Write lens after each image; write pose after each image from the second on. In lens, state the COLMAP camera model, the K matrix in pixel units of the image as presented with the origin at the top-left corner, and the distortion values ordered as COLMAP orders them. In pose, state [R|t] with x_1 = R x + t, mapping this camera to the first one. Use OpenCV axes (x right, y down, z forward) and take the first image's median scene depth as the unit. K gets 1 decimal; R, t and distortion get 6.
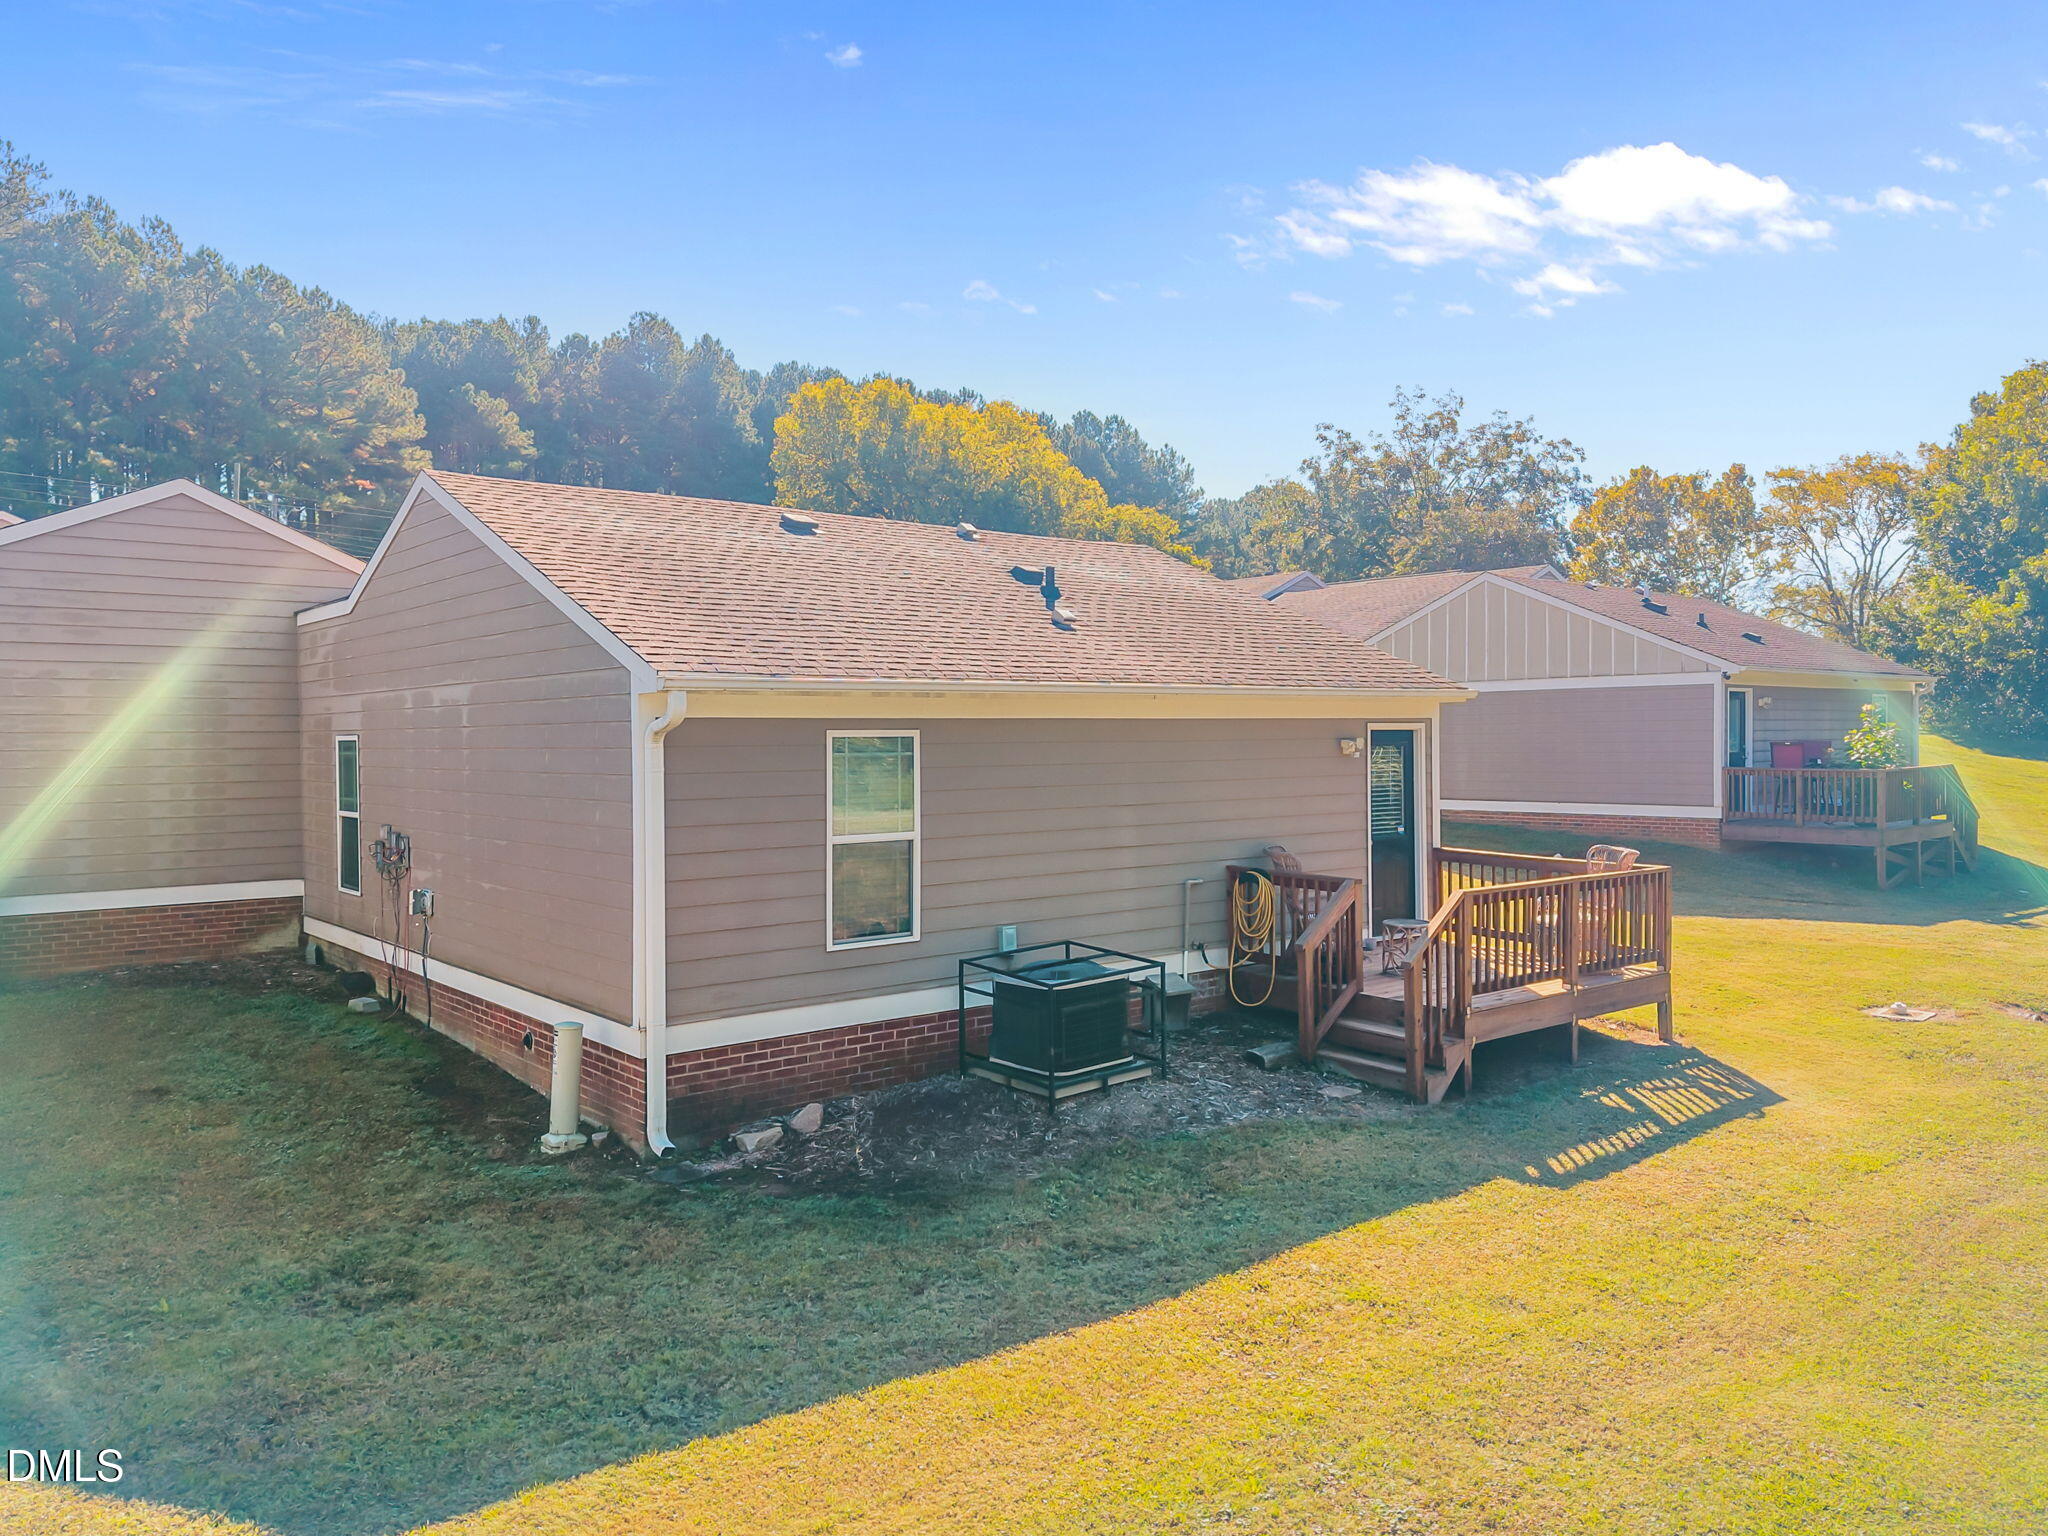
lens RADIAL K [[1442.9, 0, 1024.0], [0, 1442.9, 768.0], [0, 0, 1]] dist [0.023130, 0.002943]
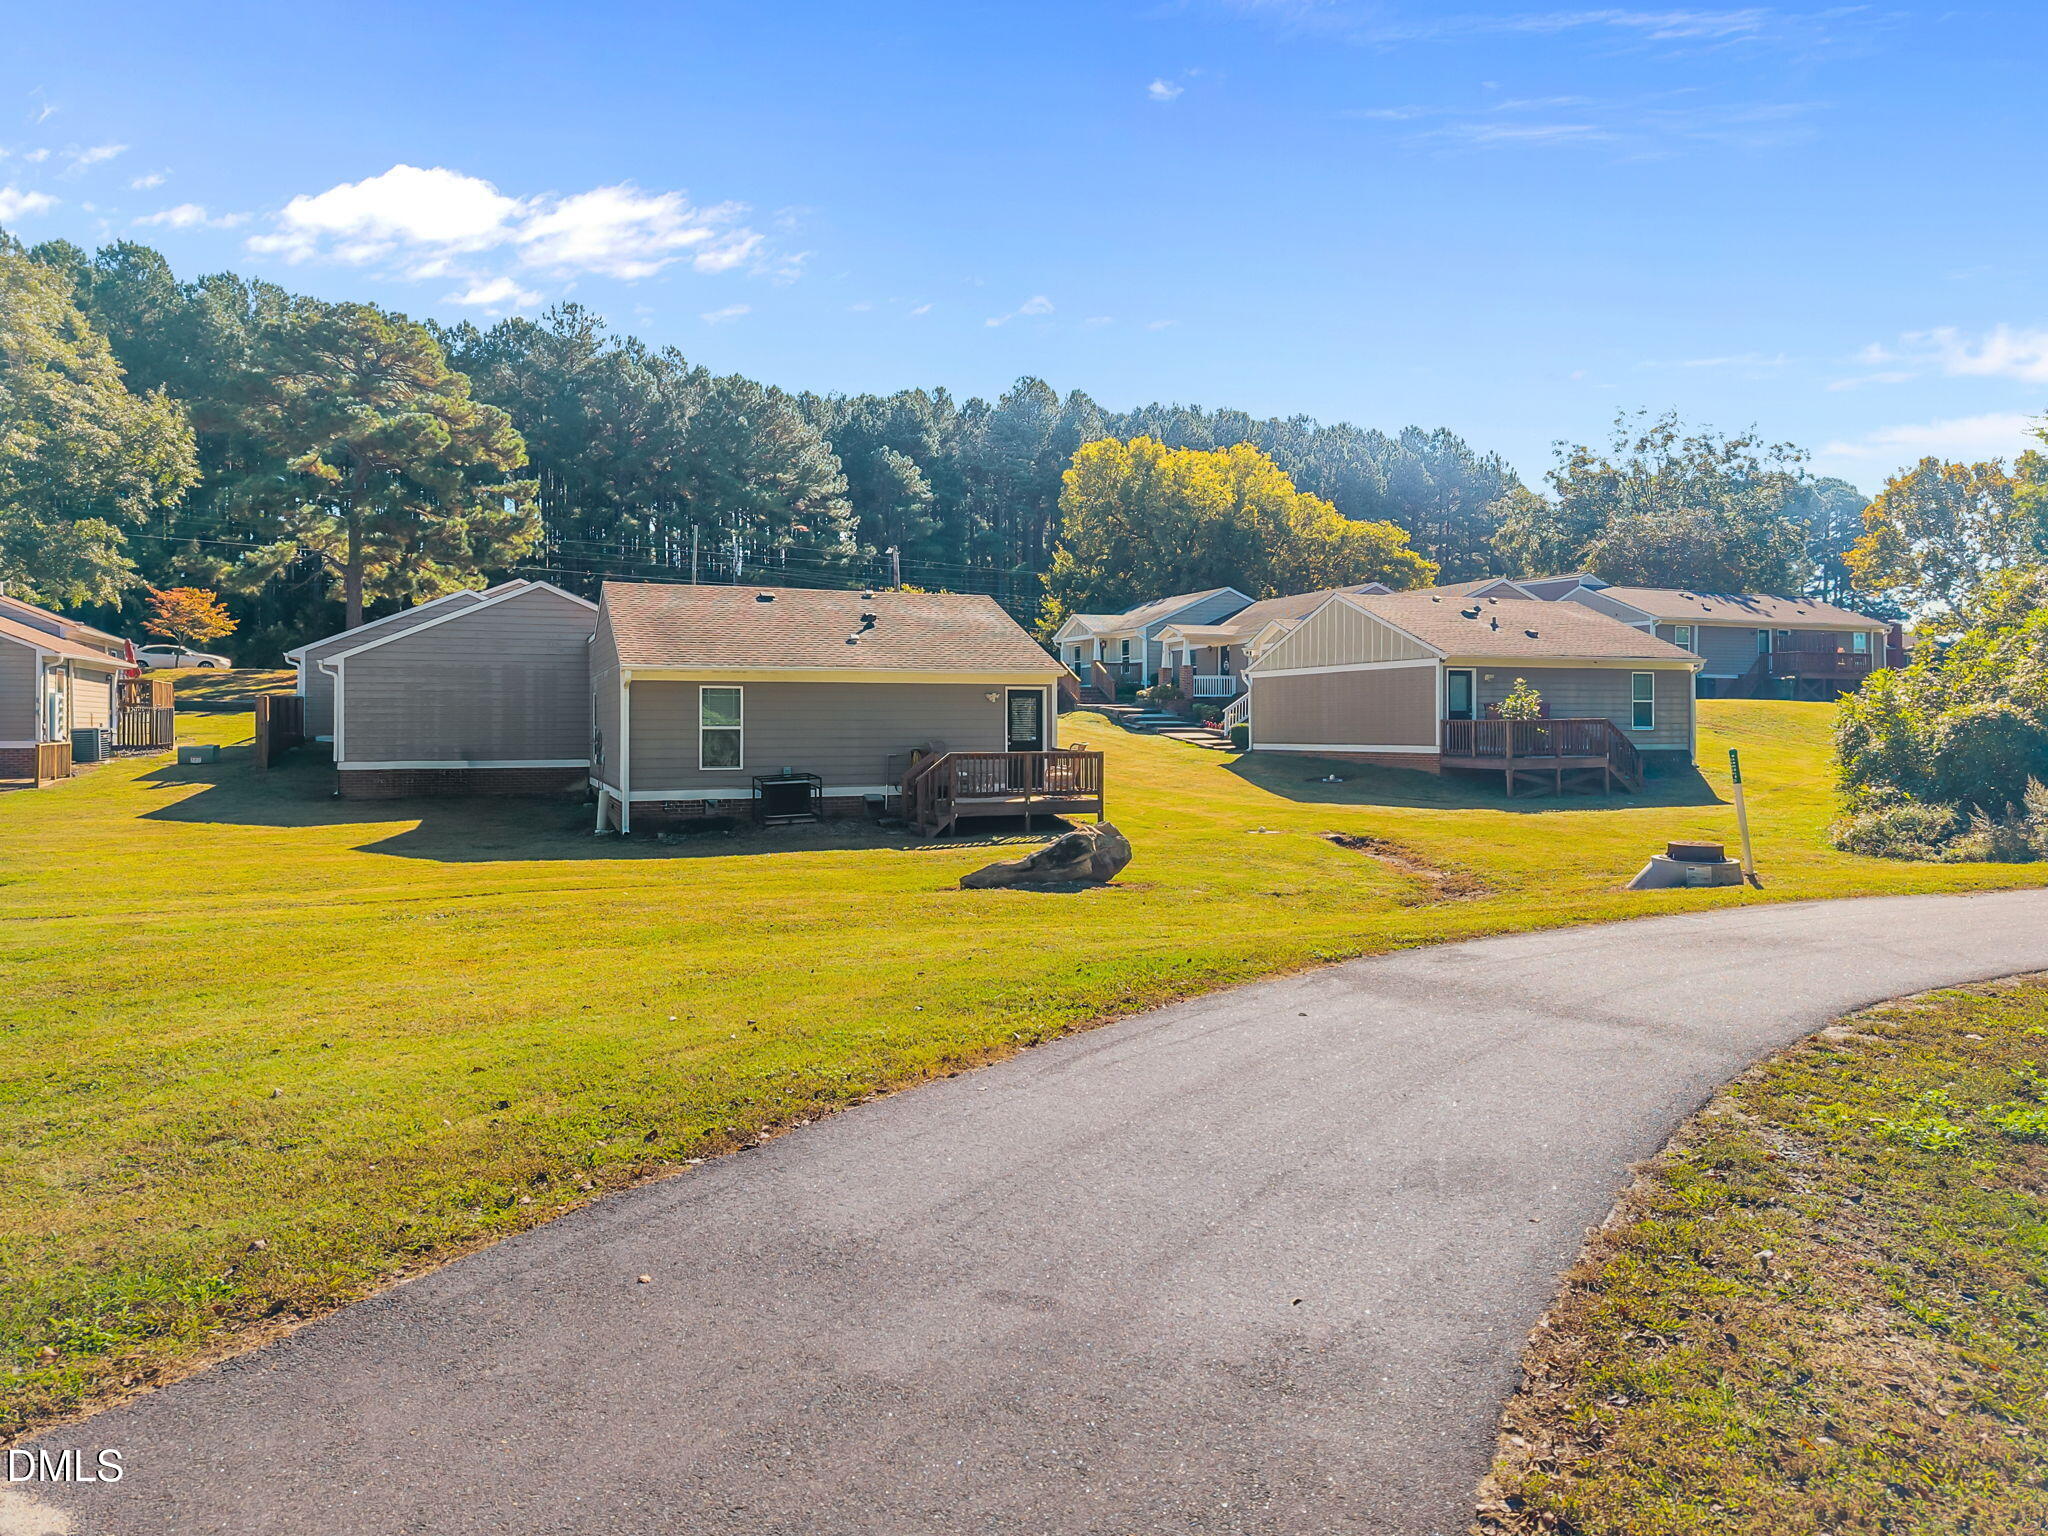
lens RADIAL K [[1295.2, 0, 1032.7], [0, 1295.2, 731.0], [0, 0, 1]] dist [0.131021, -0.154057]
pose [[0.956029, 0.007554, -0.293175, 0.124419], [-0.011412, 0.999869, -0.011451, 0.008398], [0.293050, 0.014293, 0.955990, -0.120156]]
